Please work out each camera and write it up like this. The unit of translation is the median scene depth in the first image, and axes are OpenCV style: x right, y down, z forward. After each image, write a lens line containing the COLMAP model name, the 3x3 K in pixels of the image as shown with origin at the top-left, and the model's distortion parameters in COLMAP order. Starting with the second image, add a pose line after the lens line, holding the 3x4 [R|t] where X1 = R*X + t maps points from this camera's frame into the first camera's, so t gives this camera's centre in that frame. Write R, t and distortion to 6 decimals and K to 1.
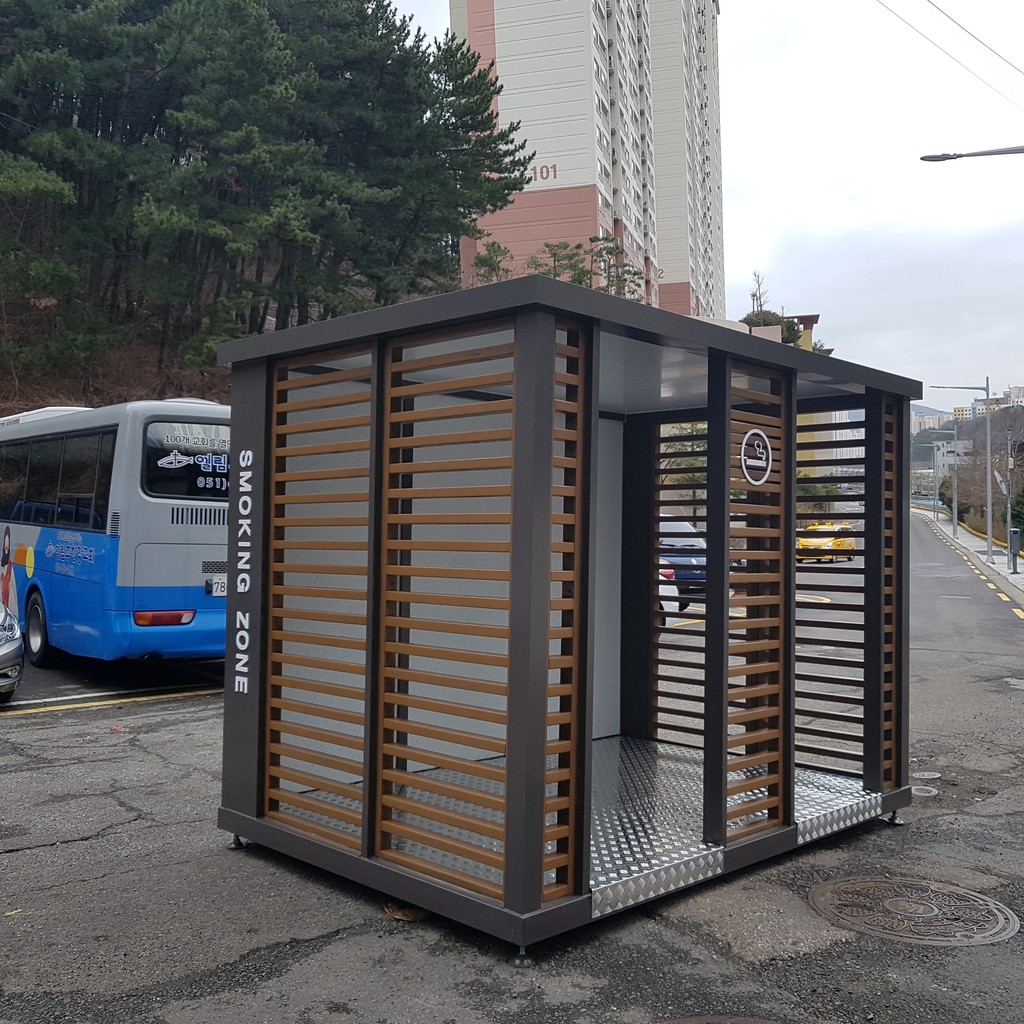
lens RADIAL K [[1077.2, 0, 505.9], [0, 1077.2, 509.4], [0, 0, 1]] dist [-0.006029, 0.000000]
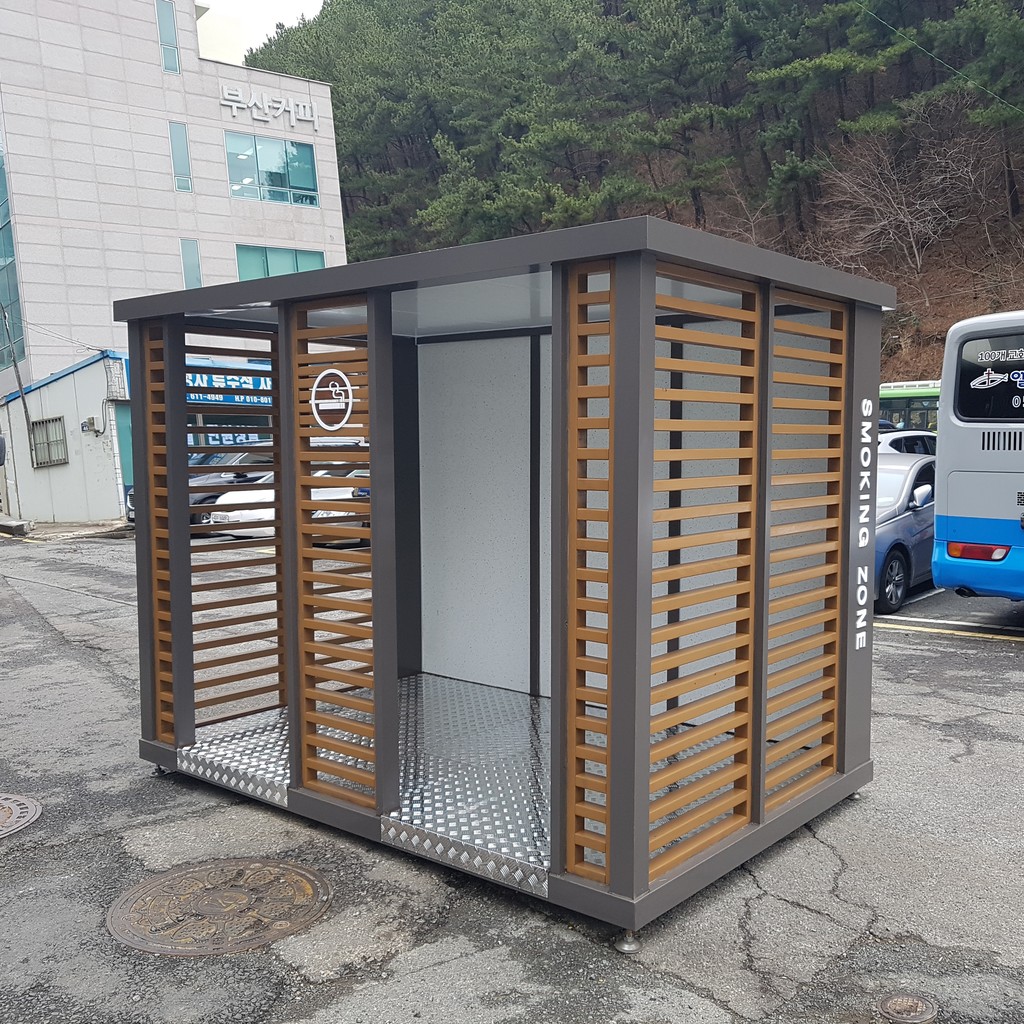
lens RADIAL K [[1077.2, 0, 514.8], [0, 1077.2, 514.1], [0, 0, 1]] dist [-0.006029, 0.000000]
pose [[0.087245, 0.056709, -0.994571, 1.042804], [0.034127, 0.997622, 0.059876, -0.000728], [0.995602, -0.039166, 0.085103, 0.961137]]
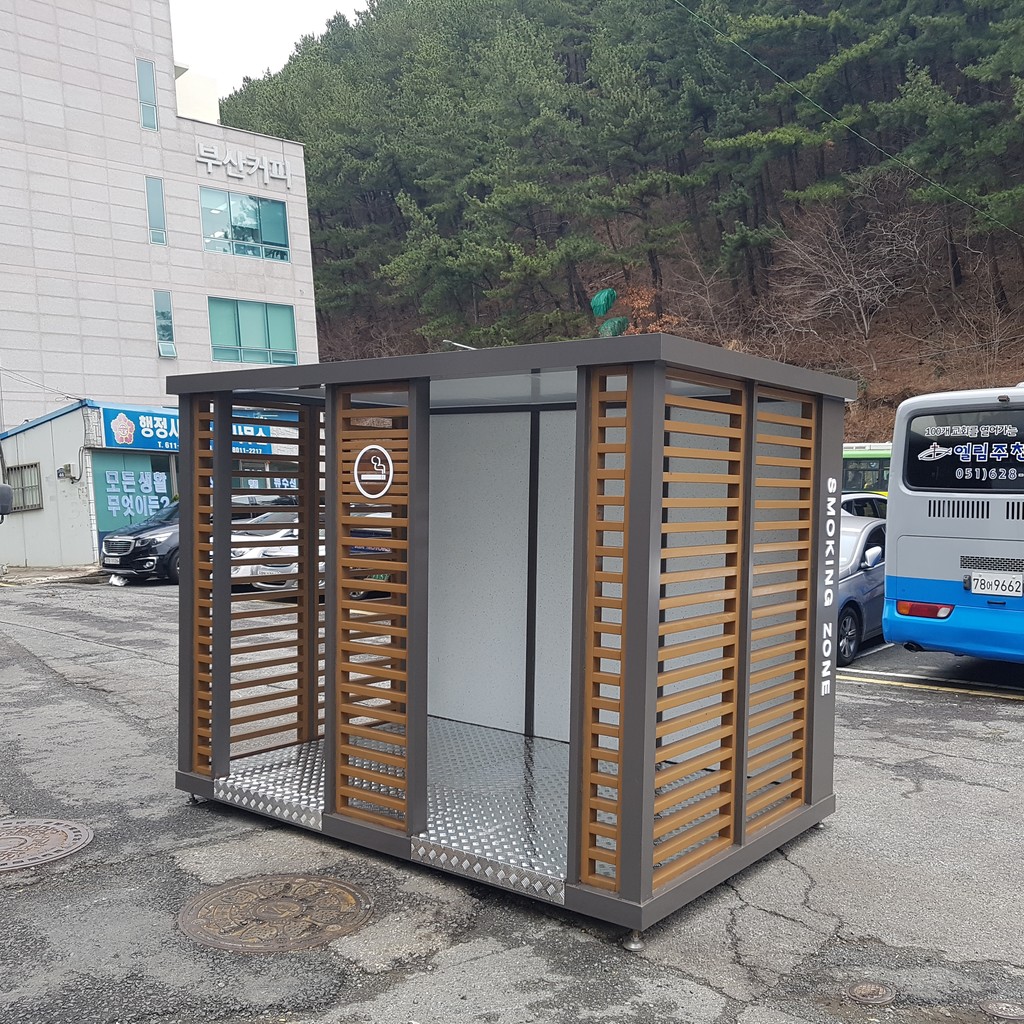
lens RADIAL K [[1077.2, 0, 506.1], [0, 1077.2, 517.3], [0, 0, 1]] dist [-0.006029, 0.000000]
pose [[0.124070, 0.015722, -0.992149, 1.161619], [0.015779, 0.999717, 0.017816, -0.018047], [0.992148, -0.017866, 0.123787, 0.893008]]
